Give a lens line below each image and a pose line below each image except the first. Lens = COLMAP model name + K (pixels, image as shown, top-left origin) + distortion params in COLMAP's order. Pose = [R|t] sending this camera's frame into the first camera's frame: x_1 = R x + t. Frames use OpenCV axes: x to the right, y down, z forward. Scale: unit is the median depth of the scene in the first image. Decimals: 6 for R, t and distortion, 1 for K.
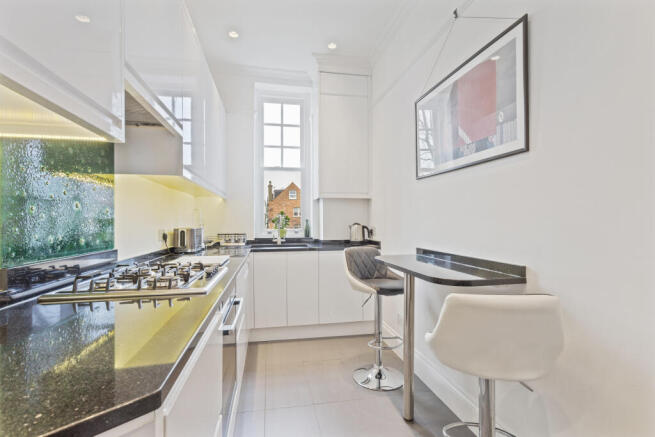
lens RADIAL K [[304.3, 0, 332.4], [0, 304.3, 219.2], [0, 0, 1]] dist [-0.017015, 0.000109]
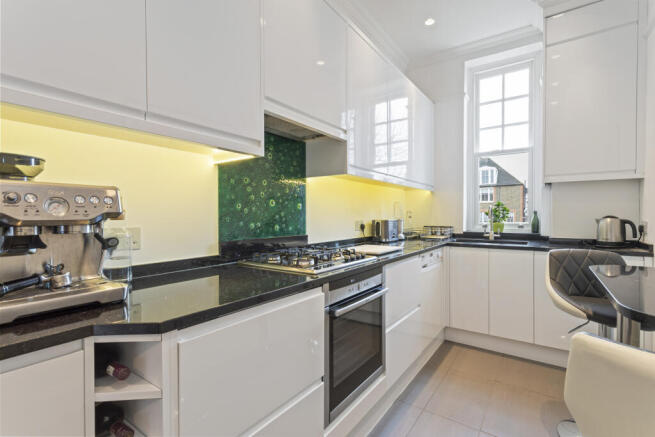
lens RADIAL K [[304.3, 0, 332.4], [0, 304.3, 219.2], [0, 0, 1]] dist [-0.017015, 0.000109]
pose [[0.674296, 0.009952, -0.738394, 0.157508], [0.008051, 0.999751, 0.020826, 0.001801], [0.738417, -0.019988, 0.674048, 0.083418]]
